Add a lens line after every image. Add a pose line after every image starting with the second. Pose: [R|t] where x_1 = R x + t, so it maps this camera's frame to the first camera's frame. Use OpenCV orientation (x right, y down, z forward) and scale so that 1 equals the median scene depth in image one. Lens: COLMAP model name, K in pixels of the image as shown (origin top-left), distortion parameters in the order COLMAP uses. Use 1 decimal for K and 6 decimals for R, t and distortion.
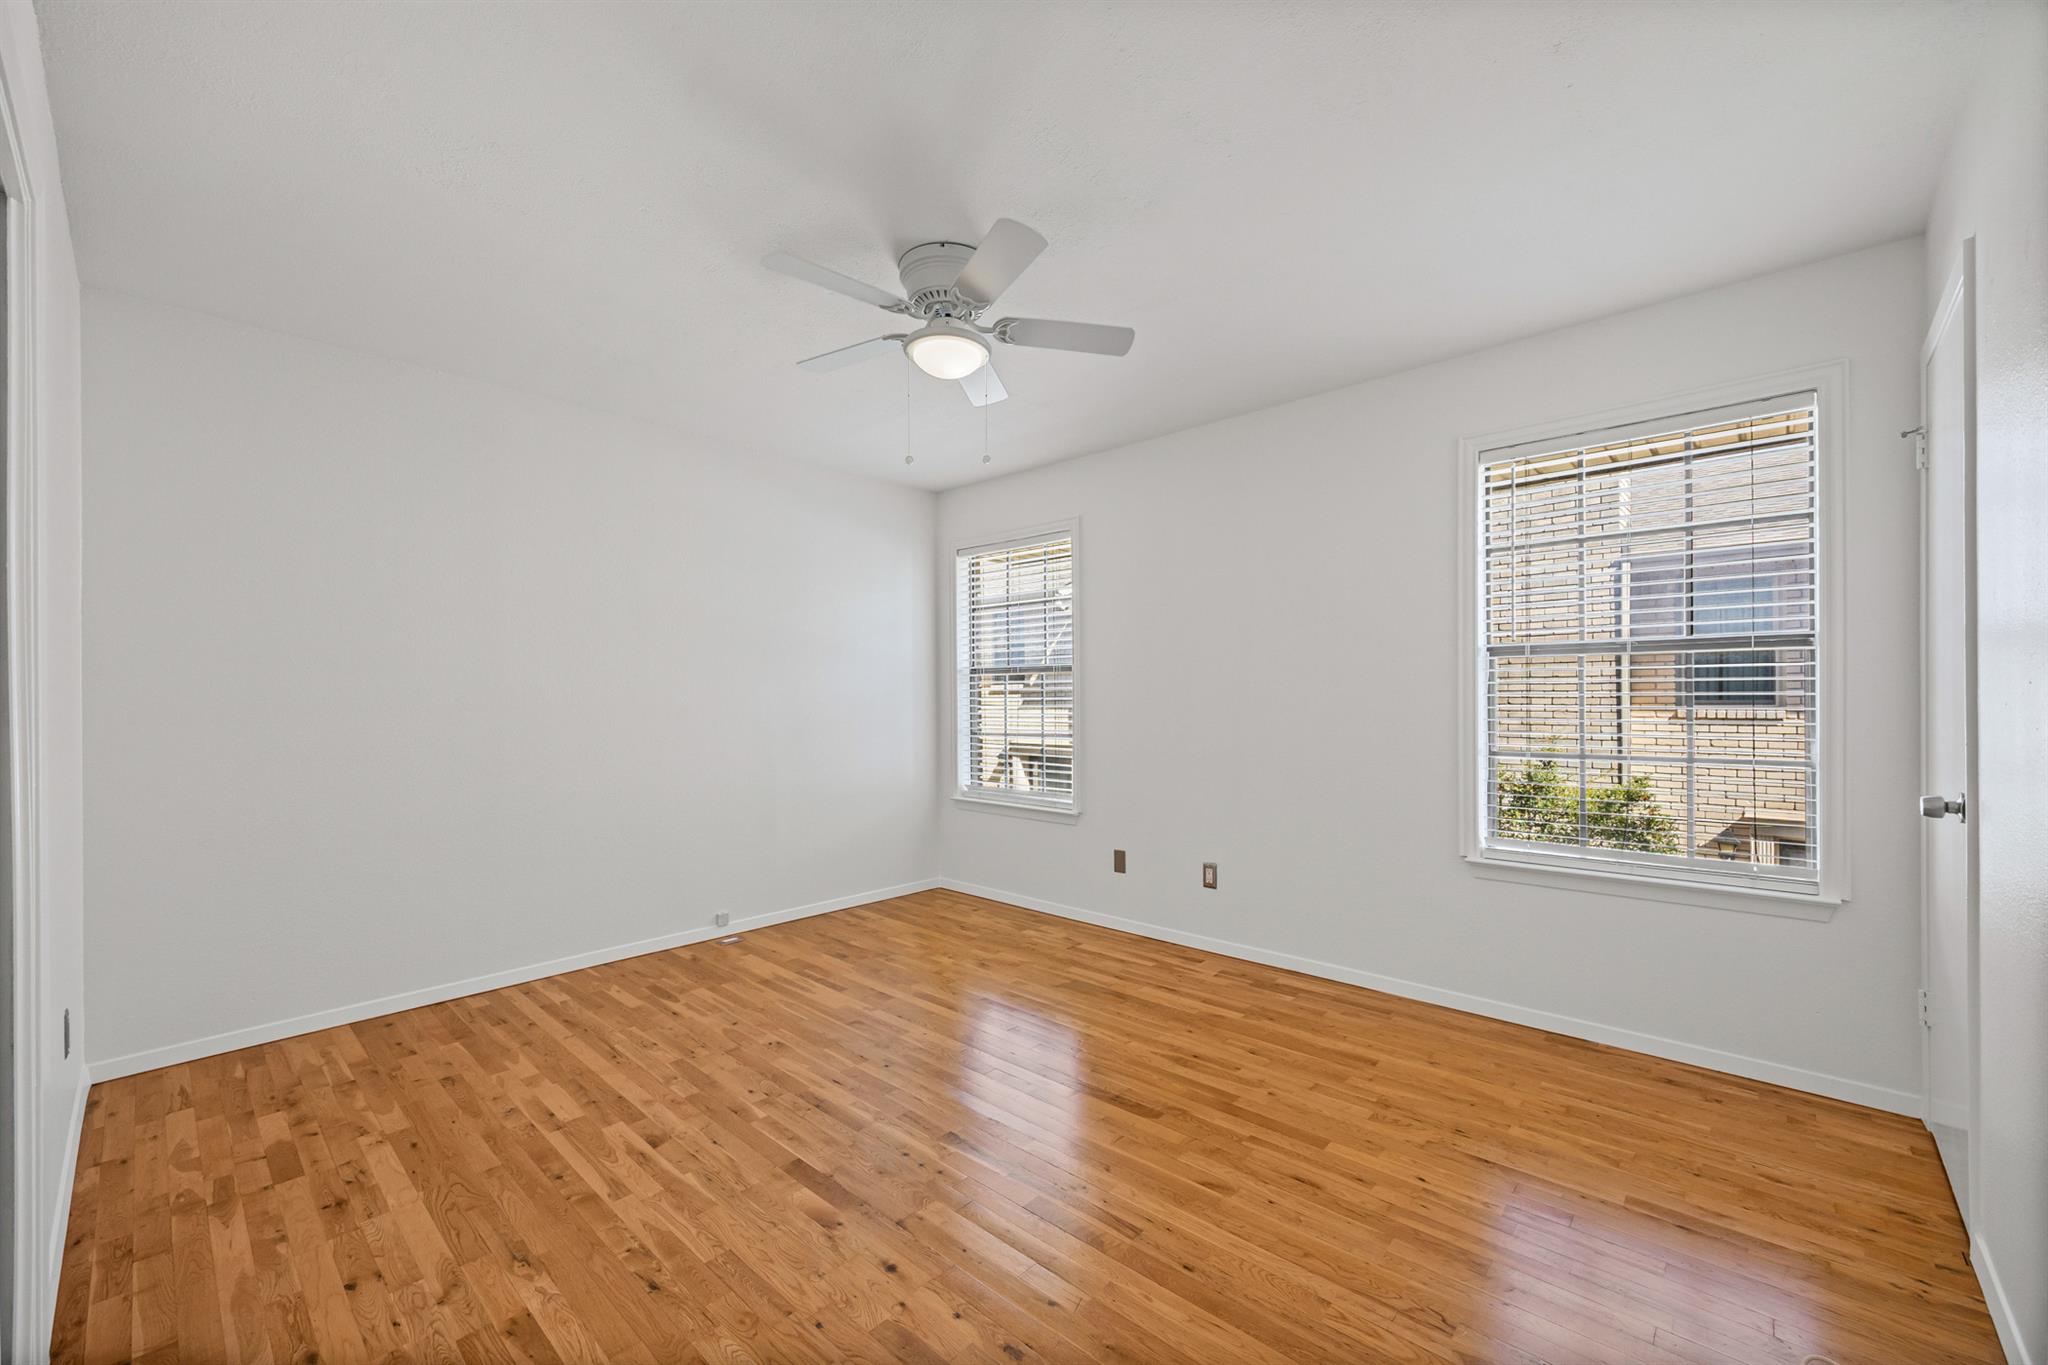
lens RADIAL K [[798.2, 0, 1030.5], [0, 798.2, 696.5], [0, 0, 1]] dist [0.003486, 0.000443]
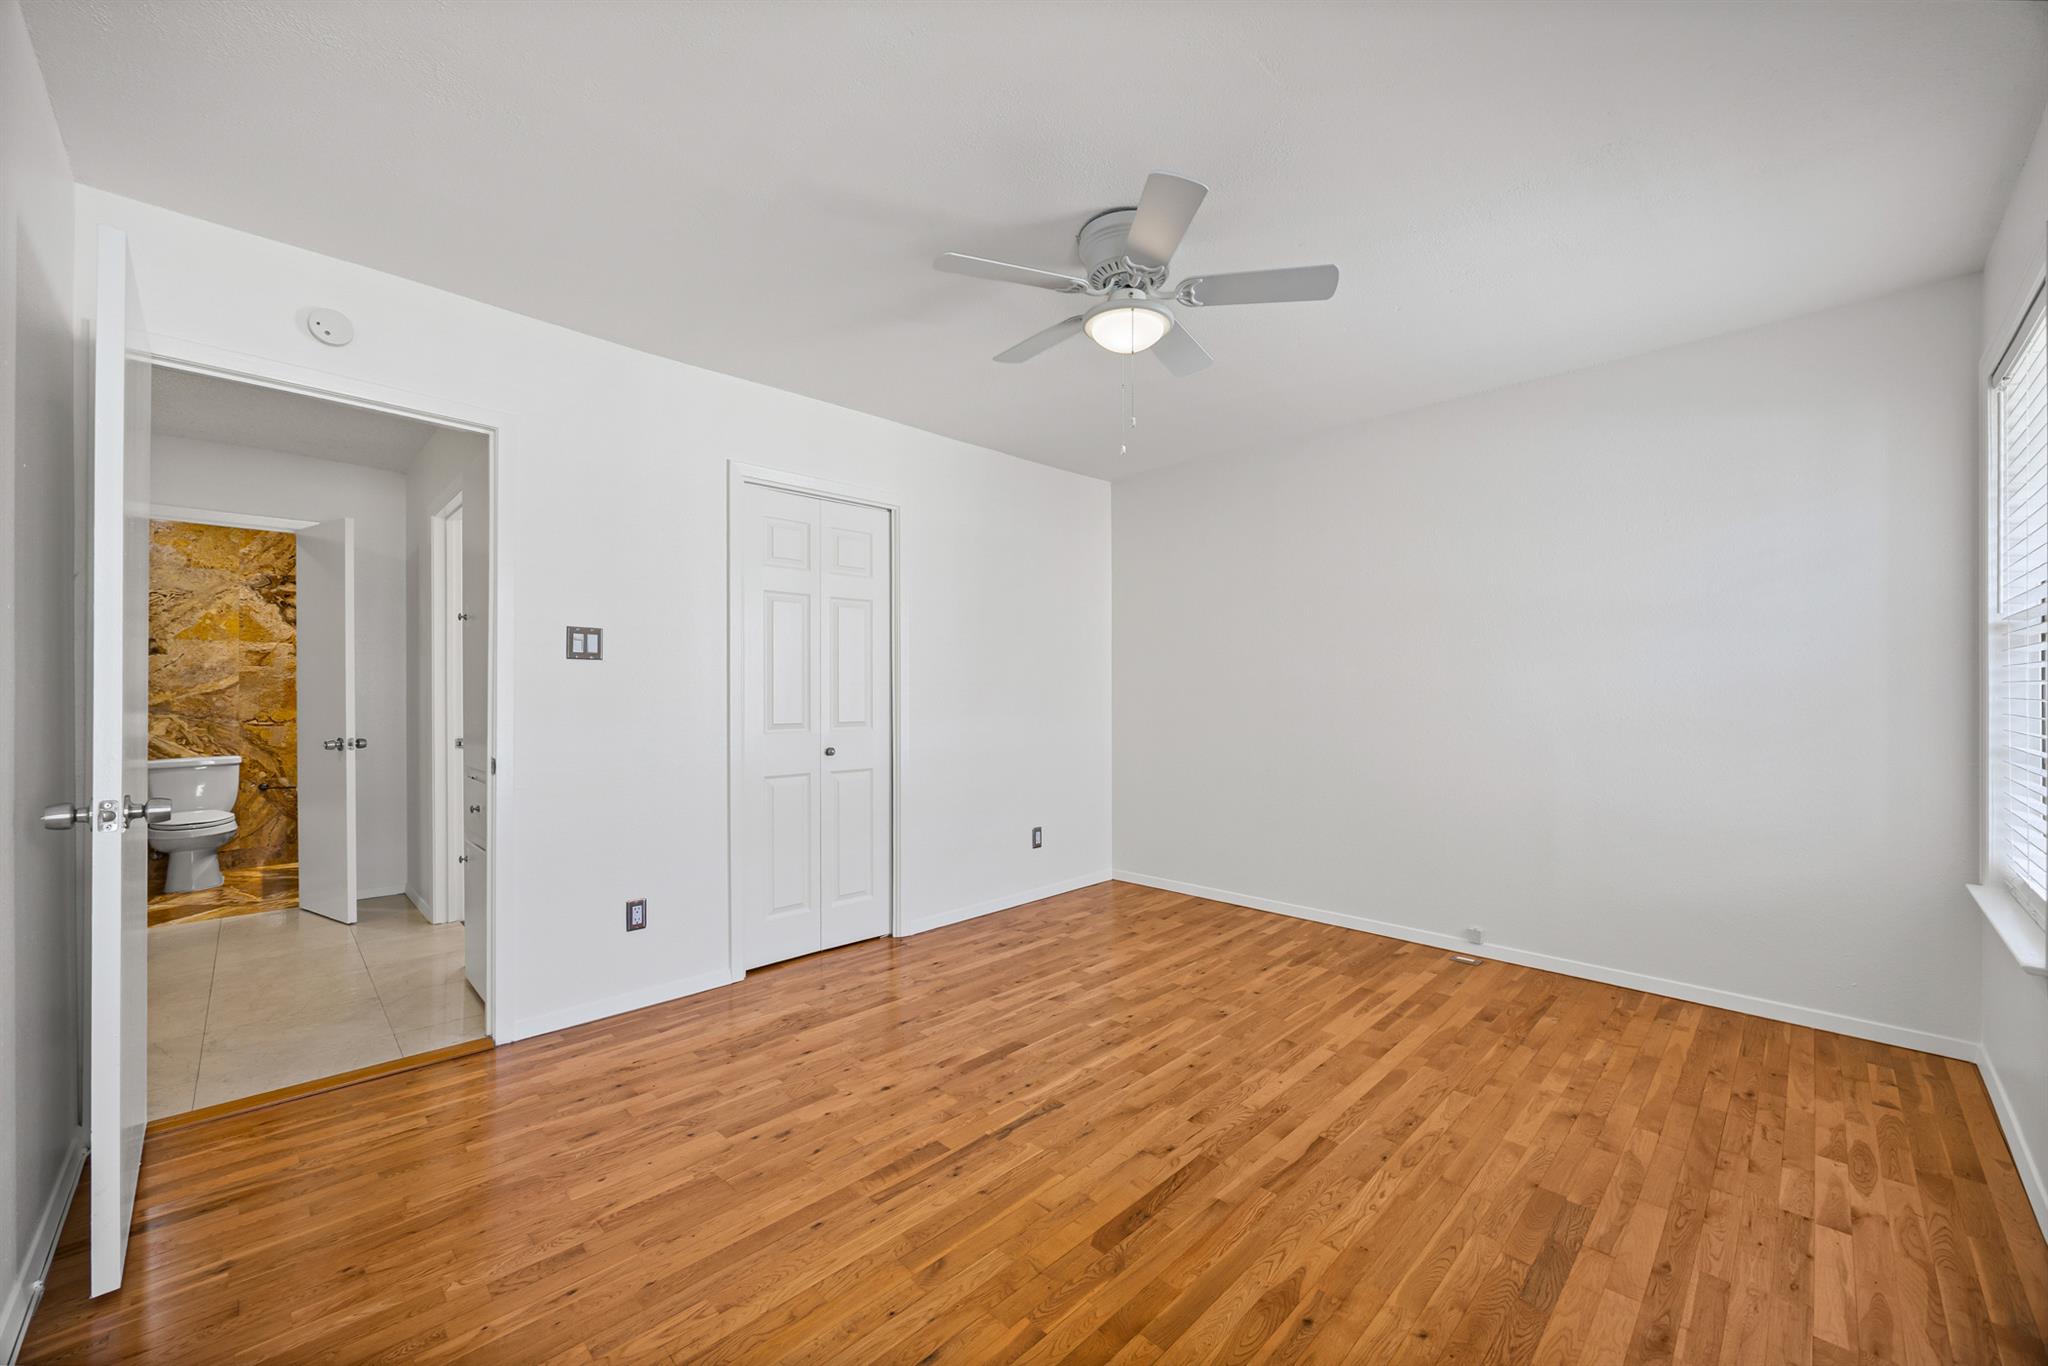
lens RADIAL K [[798.2, 0, 1030.5], [0, 798.2, 697.0], [0, 0, 1]] dist [0.003486, 0.000443]
pose [[-0.043071, 0.012059, -0.998999, 0.679467], [0.007078, 0.999906, 0.011765, 0.004158], [0.999047, -0.006564, -0.043152, 0.735929]]
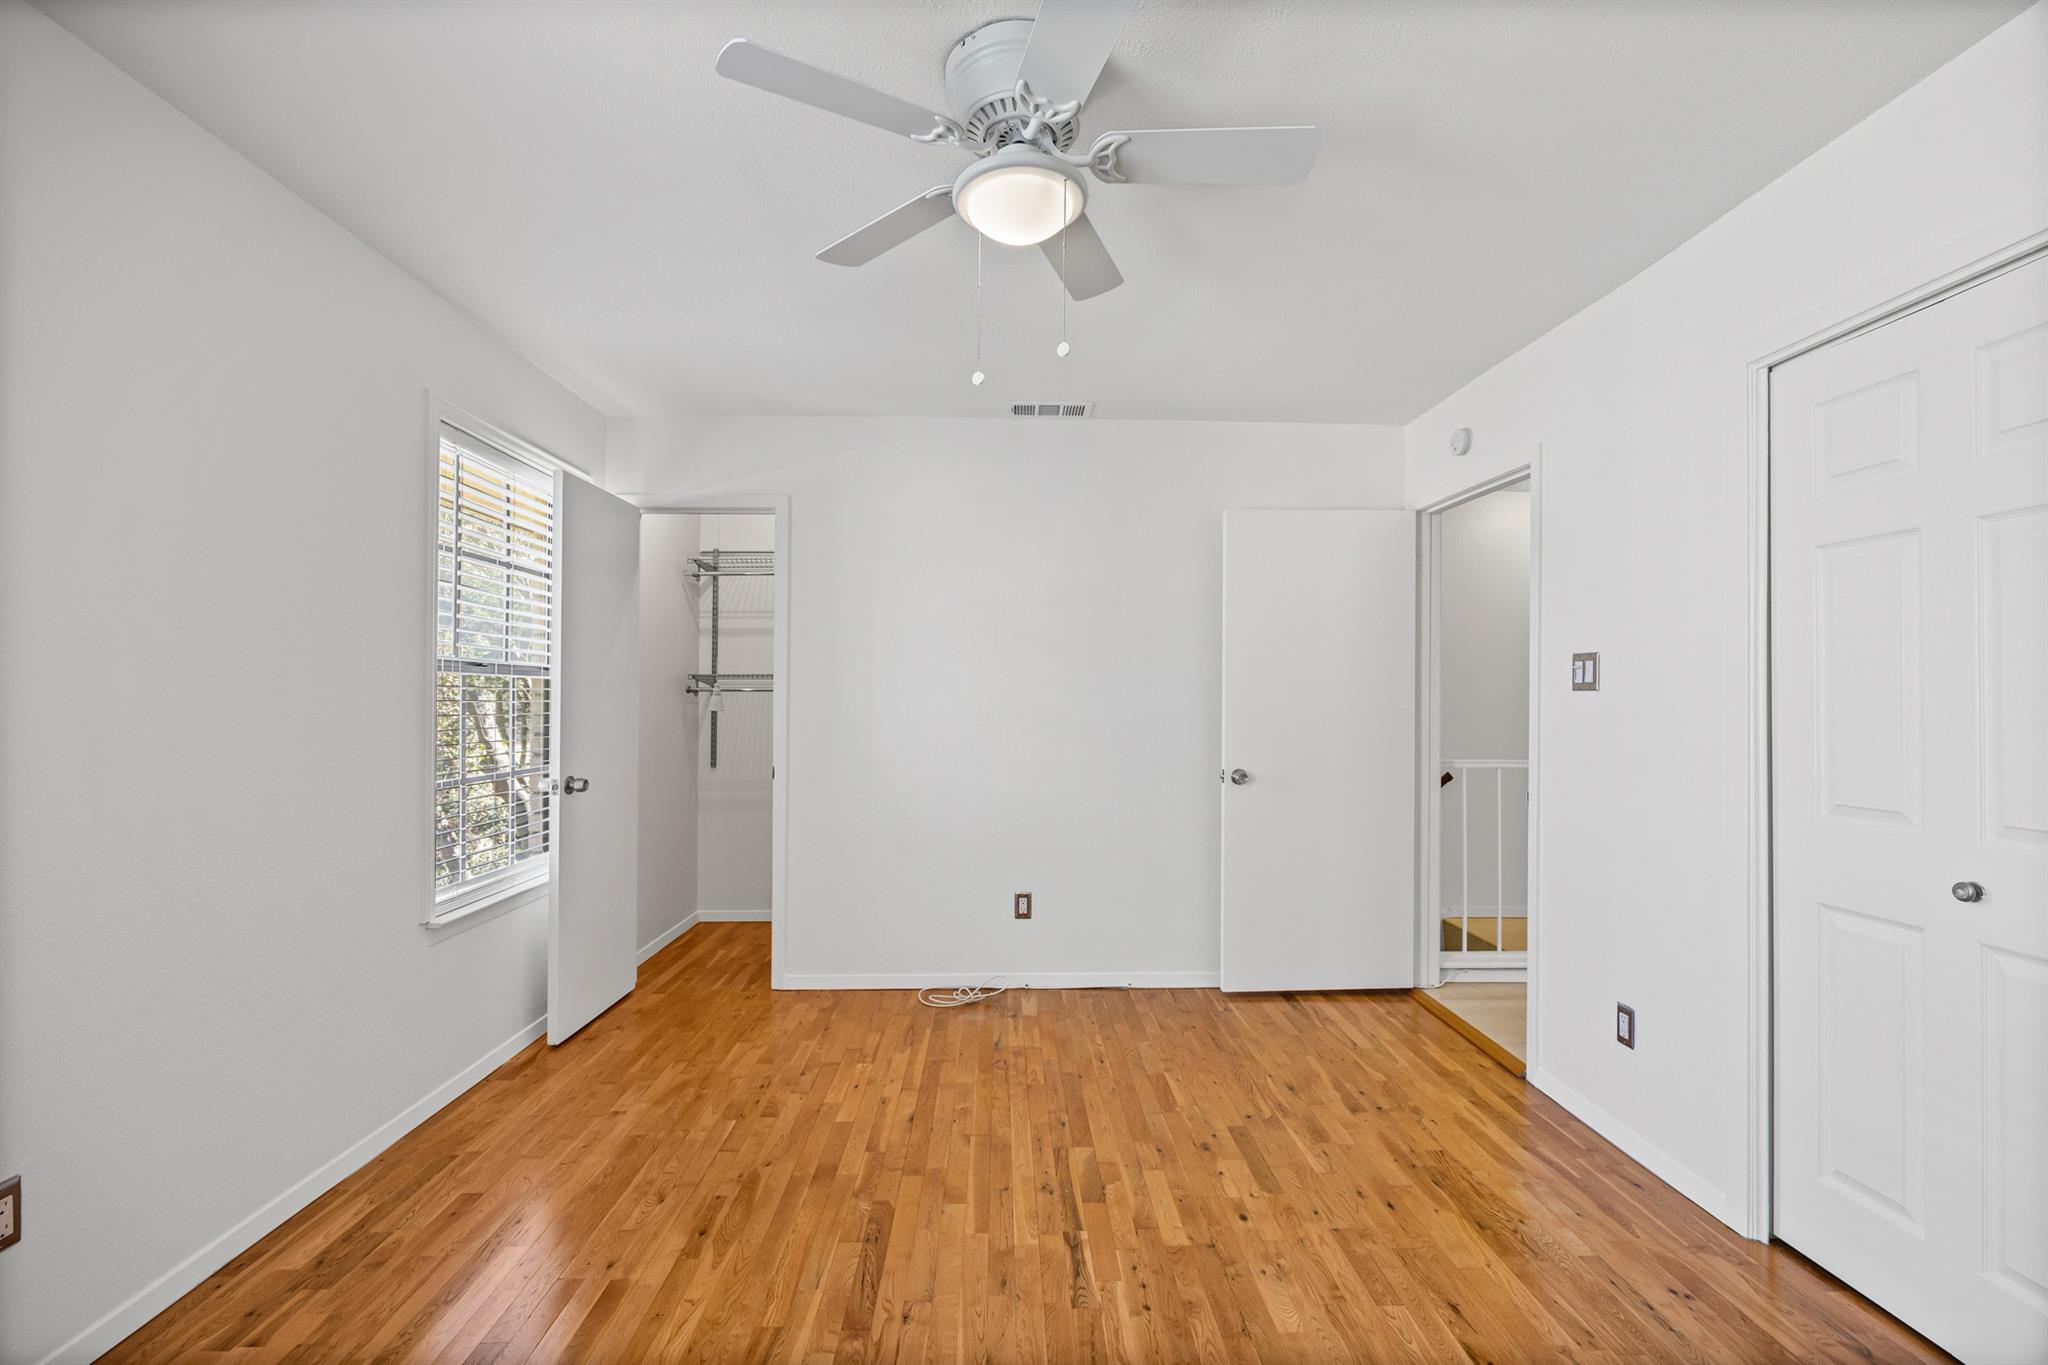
lens RADIAL K [[875.7, 0, 1025.5], [0, 875.7, 695.4], [0, 0, 1]] dist [-0.000566, -0.000272]
pose [[-0.691580, 0.006887, 0.722267, -0.489422], [-0.003614, 0.999909, -0.012995, -0.014554], [-0.722291, -0.011598, -0.691492, 1.178715]]
